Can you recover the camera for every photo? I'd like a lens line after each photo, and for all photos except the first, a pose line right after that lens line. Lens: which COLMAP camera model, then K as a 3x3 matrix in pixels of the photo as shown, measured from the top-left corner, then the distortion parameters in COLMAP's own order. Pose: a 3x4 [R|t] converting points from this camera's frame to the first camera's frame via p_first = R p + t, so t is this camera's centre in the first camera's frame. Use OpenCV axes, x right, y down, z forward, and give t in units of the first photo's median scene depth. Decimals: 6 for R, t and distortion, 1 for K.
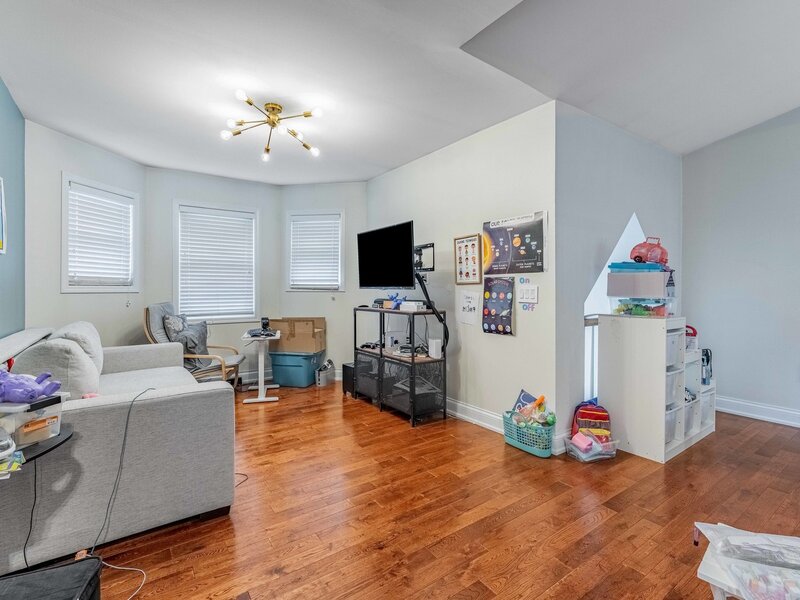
lens RADIAL K [[387.4, 0, 400.4], [0, 387.4, 296.2], [0, 0, 1]] dist [0.004293, 0.000551]
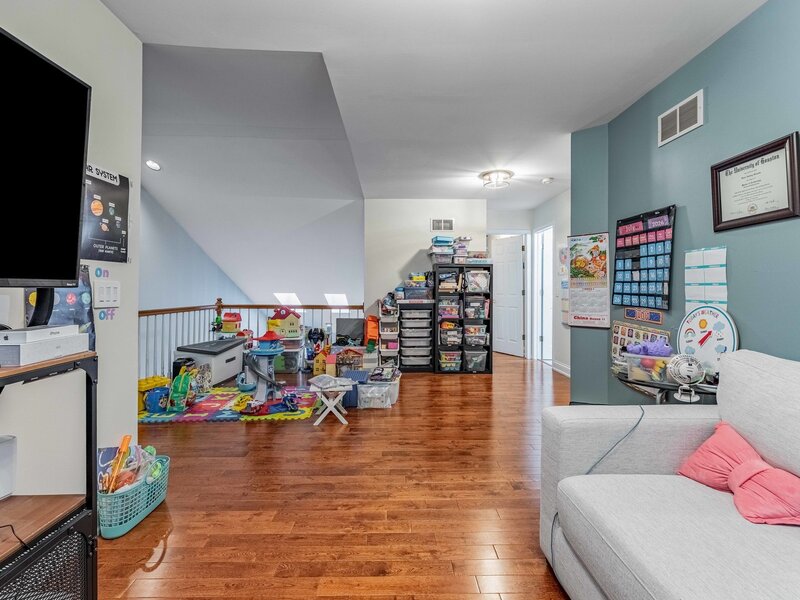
lens RADIAL K [[387.4, 0, 400.1], [0, 387.4, 292.1], [0, 0, 1]] dist [0.004293, 0.000551]
pose [[-0.830332, -0.012506, 0.557128, -0.440805], [0.000988, 0.999714, 0.023914, -0.024196], [-0.557268, 0.020407, -0.830082, 1.282037]]
